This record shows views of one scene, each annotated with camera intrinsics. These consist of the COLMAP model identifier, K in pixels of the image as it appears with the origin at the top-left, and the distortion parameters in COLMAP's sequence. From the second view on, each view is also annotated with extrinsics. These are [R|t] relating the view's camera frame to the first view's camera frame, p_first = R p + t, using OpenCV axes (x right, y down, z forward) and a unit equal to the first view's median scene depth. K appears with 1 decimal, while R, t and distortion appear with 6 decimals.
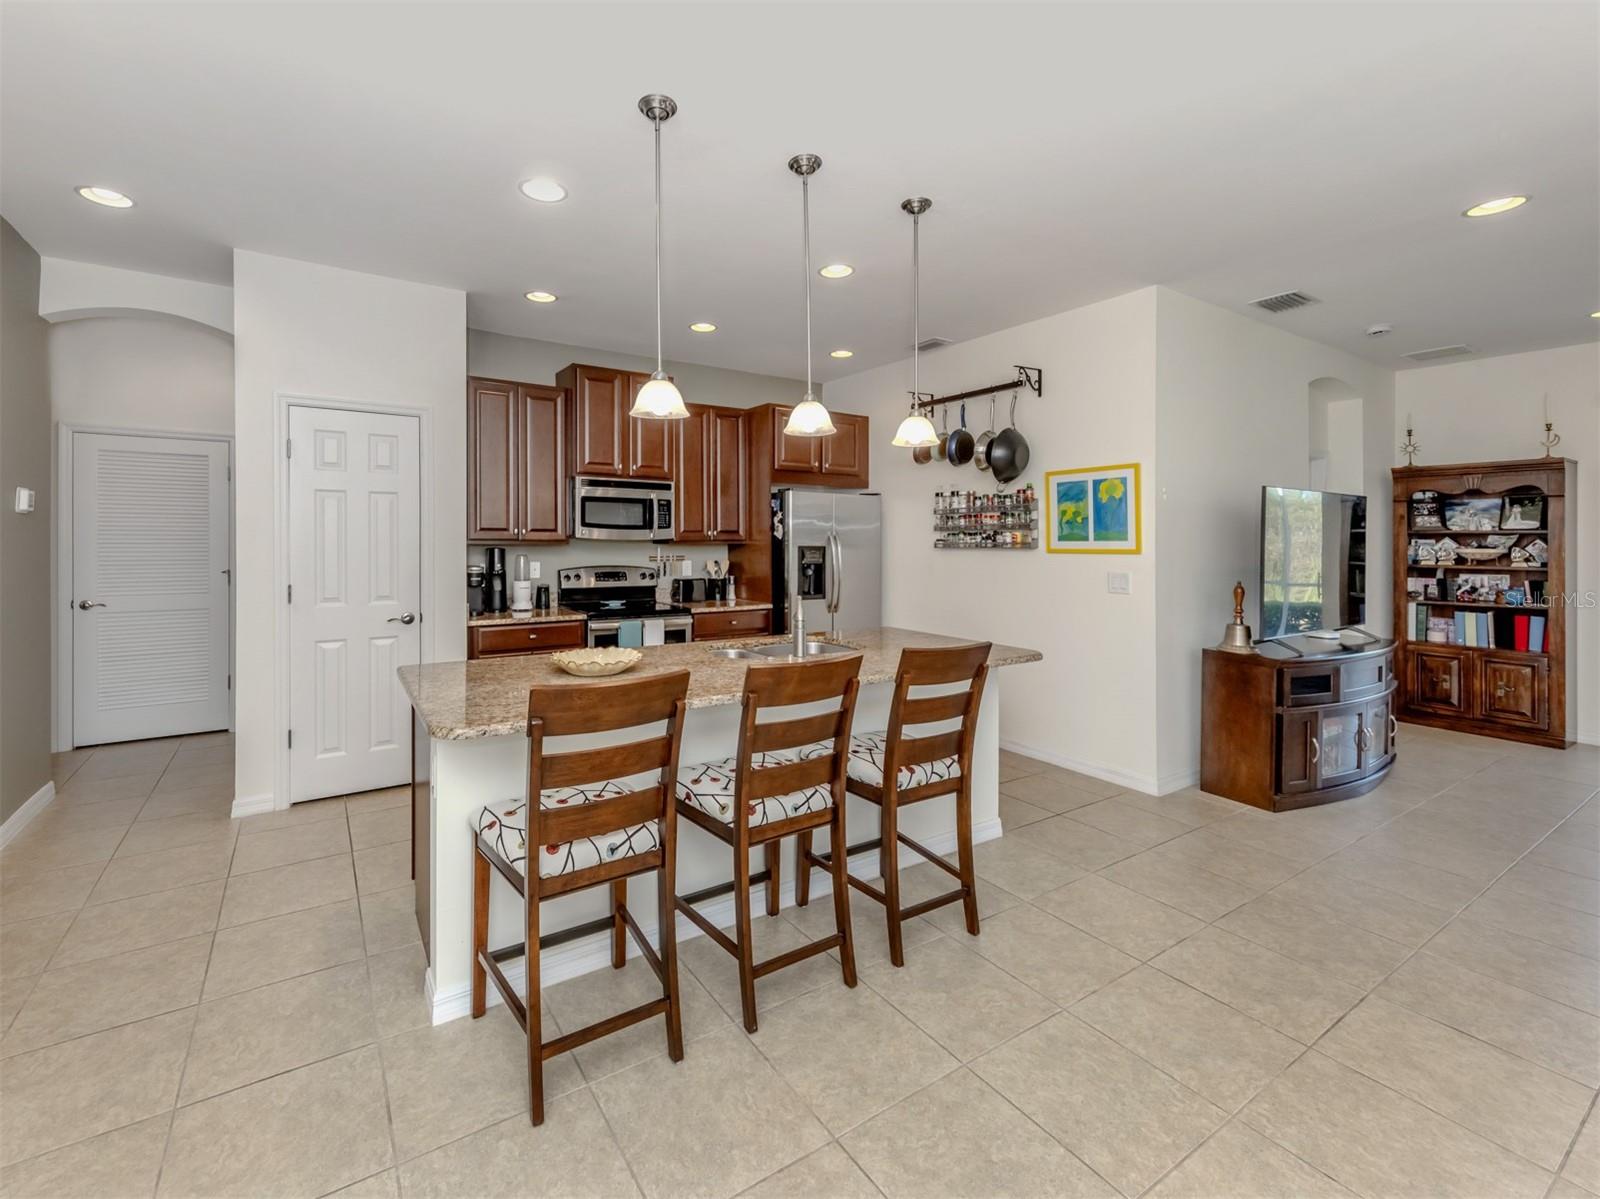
lens RADIAL K [[691.9, 0, 717.7], [0, 691.9, 518.4], [0, 0, 1]] dist [0.016002, -0.001561]
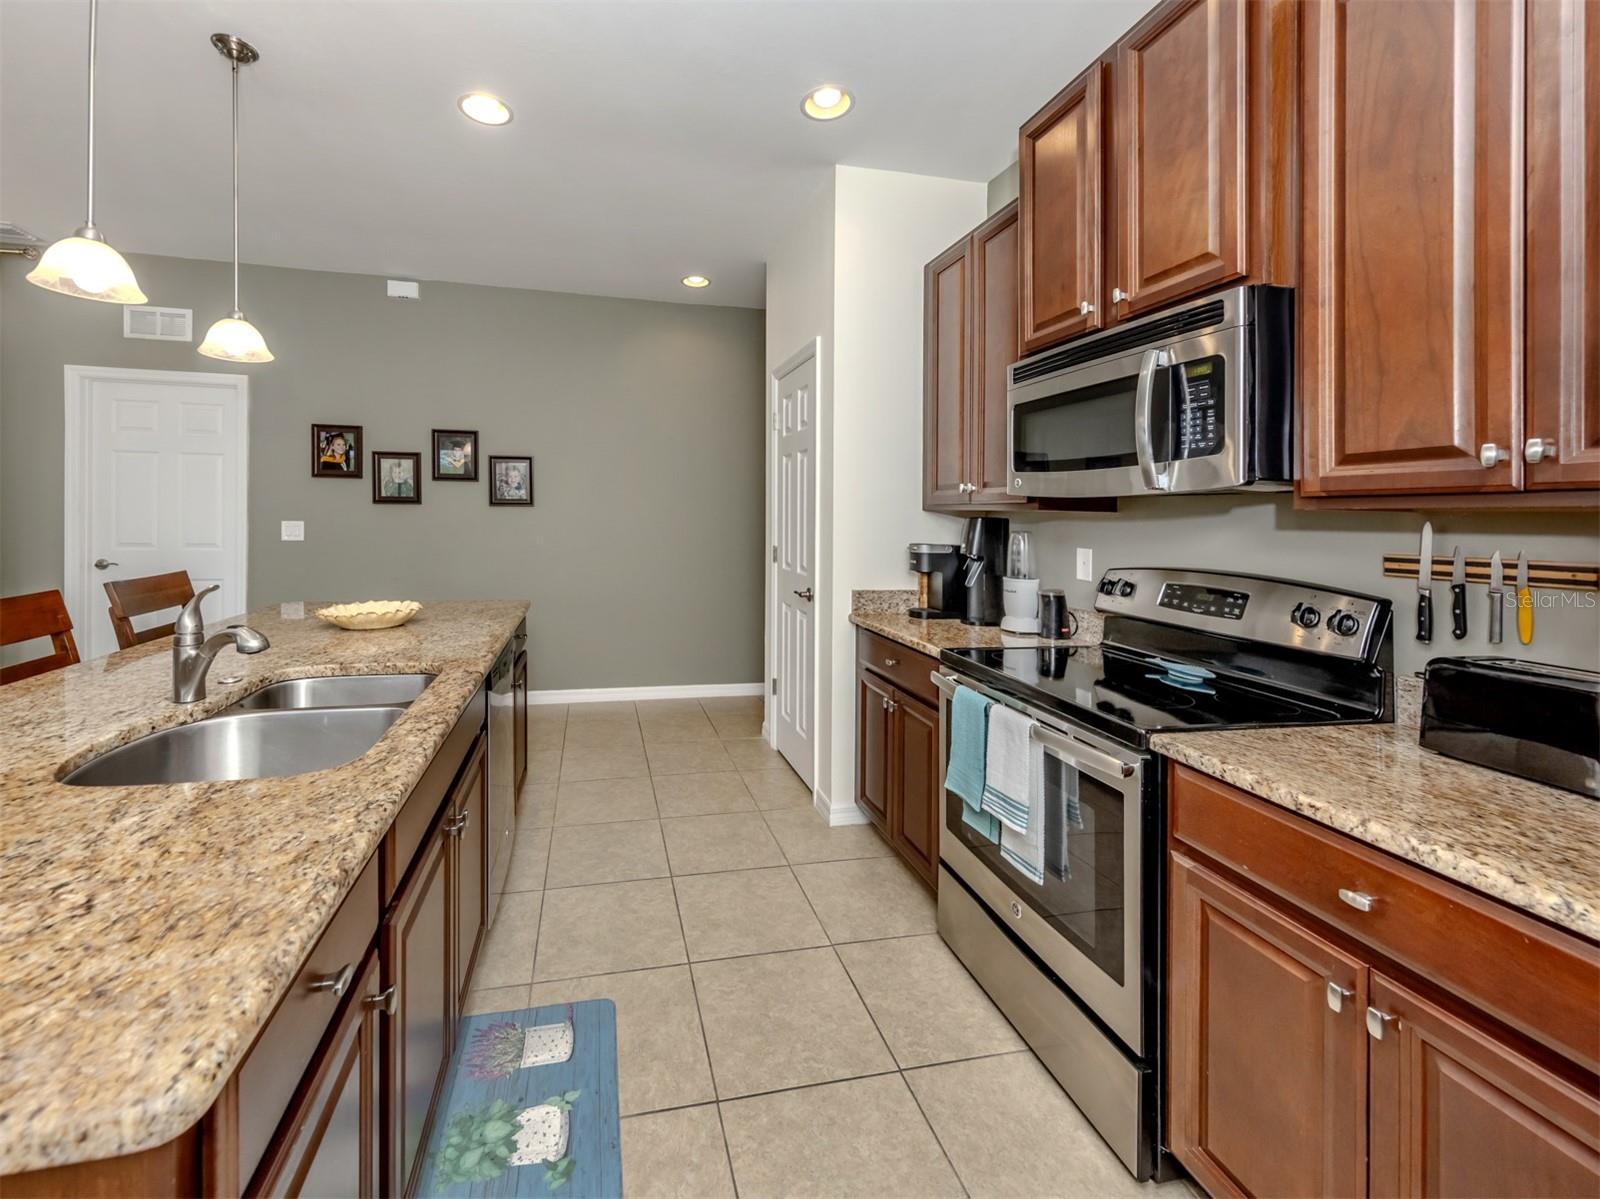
lens RADIAL K [[639.2, 0, 738.1], [0, 639.2, 514.3], [0, 0, 1]] dist [0.007027, -0.000711]
pose [[-0.306007, -0.008901, -0.951988, 0.332033], [0.005179, 0.999926, -0.011013, 0.054801], [0.952015, -0.008300, -0.305938, 1.168514]]
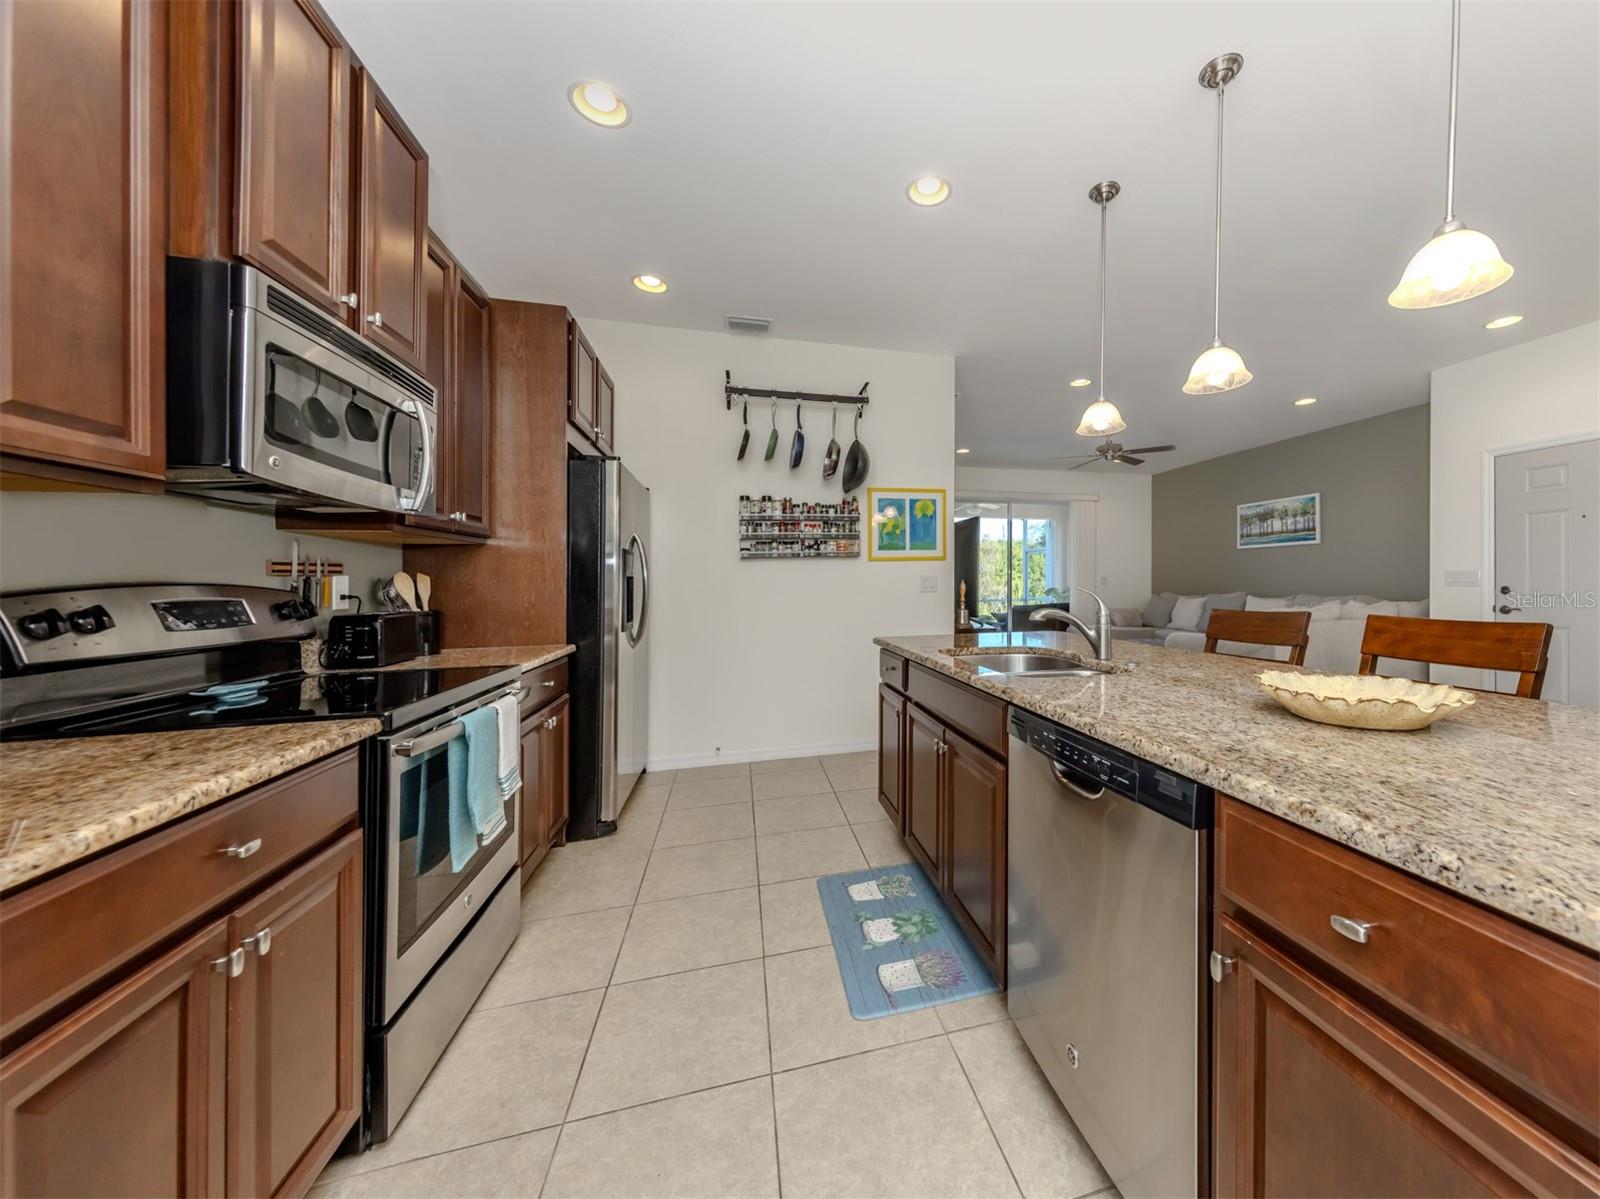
lens RADIAL K [[589.6, 0, 883.1], [0, 589.6, 588.5], [0, 0, 1]] dist [0.008109, -0.001323]
pose [[0.248880, -0.013898, 0.968435, -0.480063], [-0.010956, 0.999793, 0.017164, 0.085313], [-0.968472, -0.014881, 0.248676, 0.819821]]
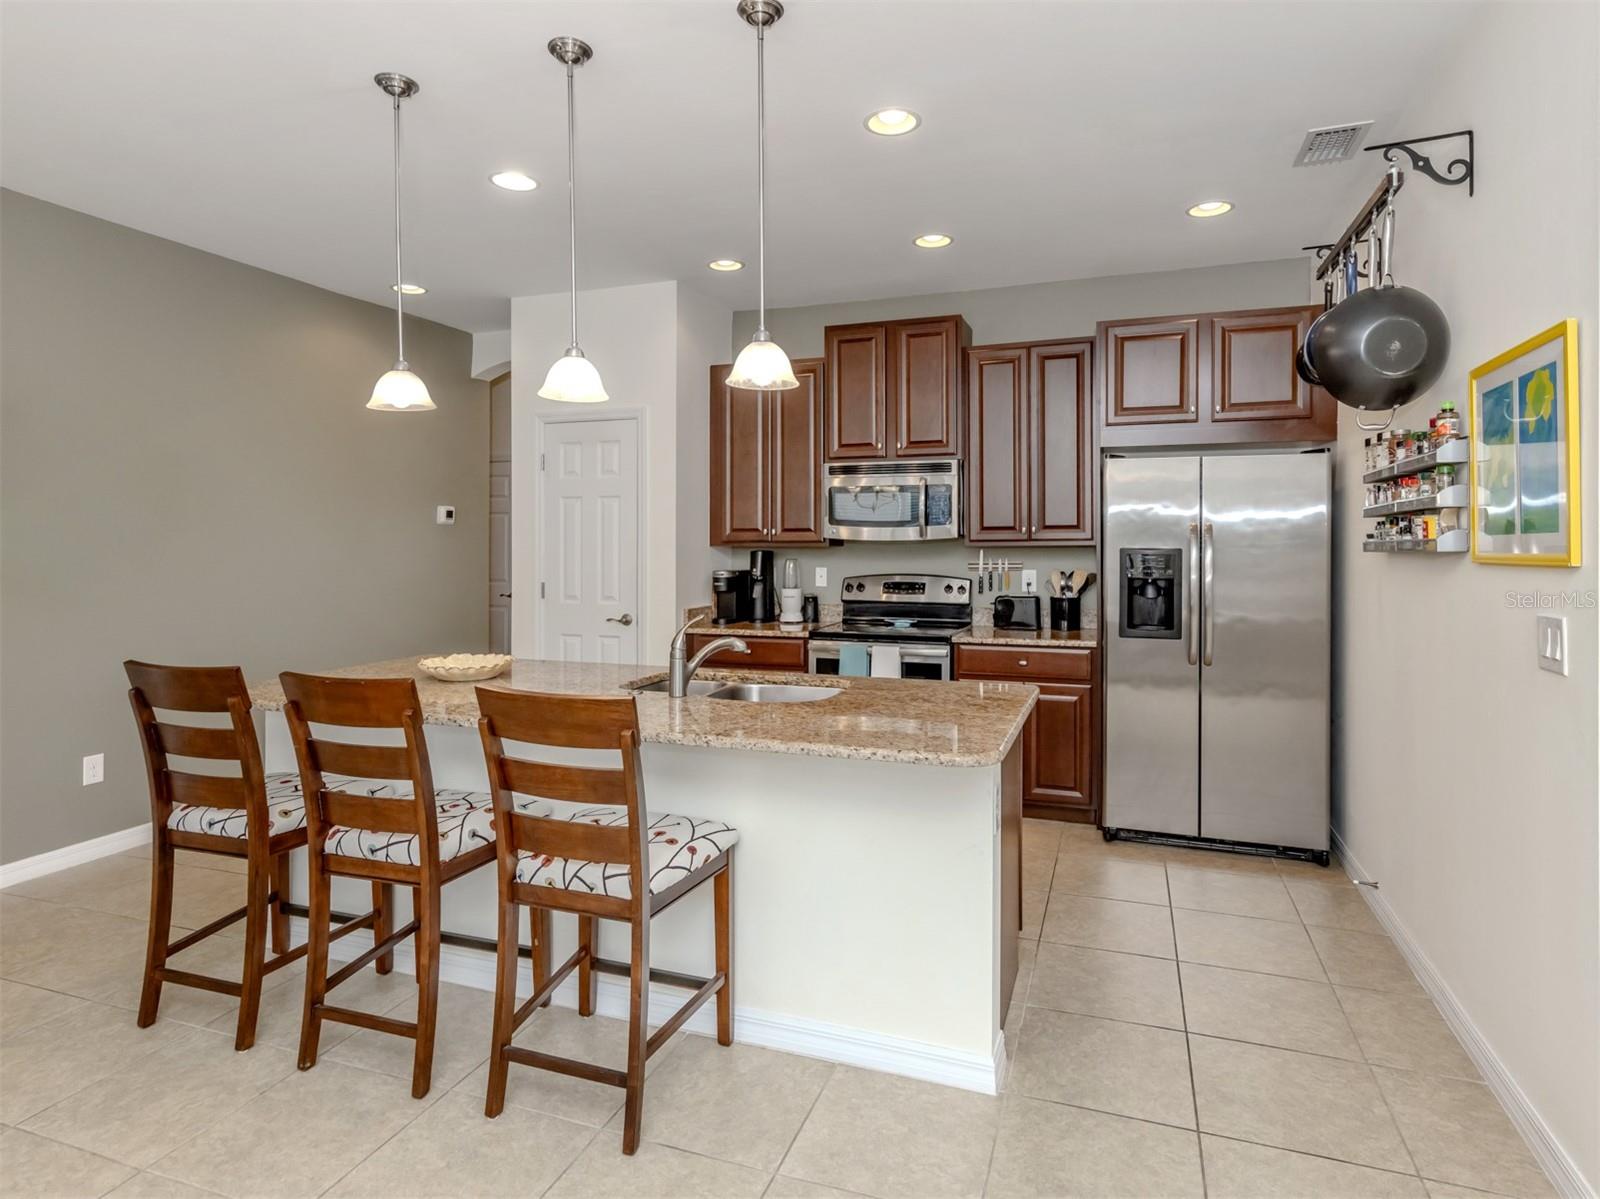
lens RADIAL K [[855.9, 0, 823.2], [0, 855.9, 531.6], [0, 0, 1]] dist [0.000141, -0.001362]
pose [[0.649269, -0.015739, -0.760396, 0.699093], [0.025237, 0.999681, 0.000858, 0.023205], [0.760140, -0.019747, 0.649460, 0.411842]]
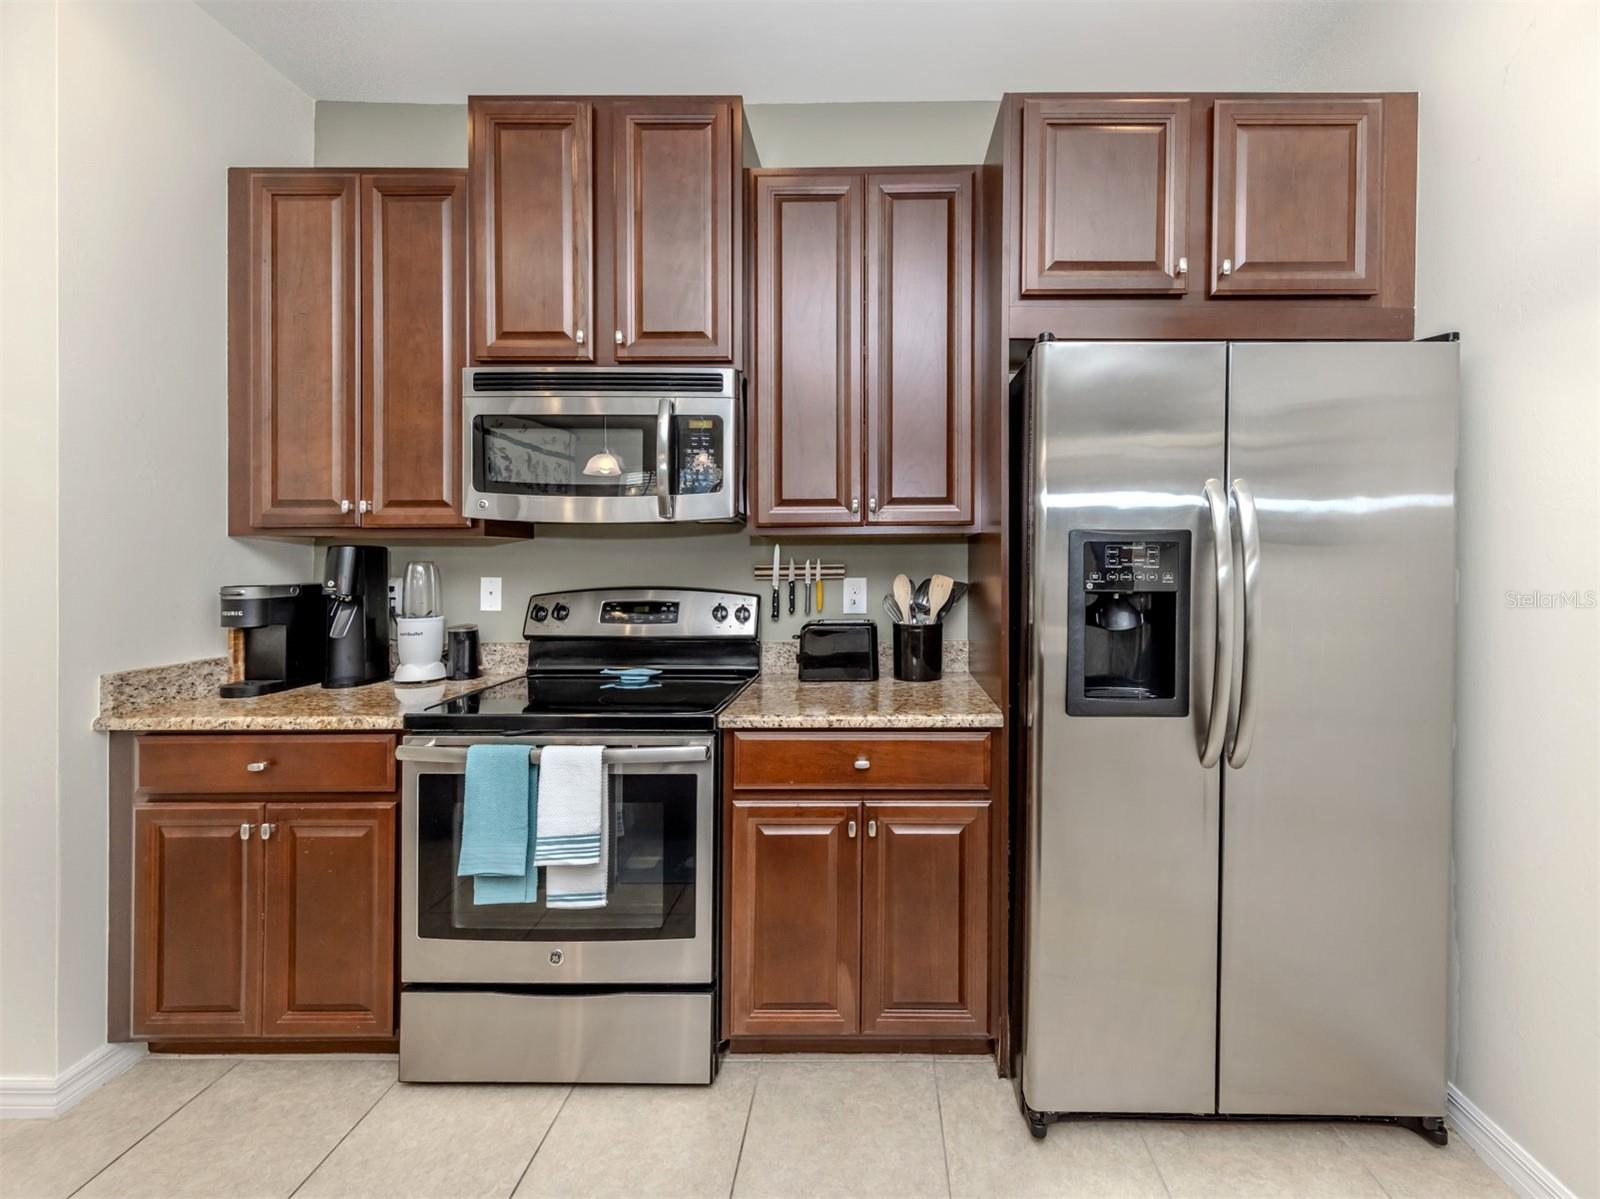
lens RADIAL K [[676.1, 0, 856.9], [0, 676.1, 556.9], [0, 0, 1]] dist [0.017523, 0.000806]
pose [[0.851486, -0.004937, -0.524354, 0.252809], [0.018878, 0.999596, 0.021243, 0.057019], [0.524038, -0.027987, 0.851235, 0.950057]]
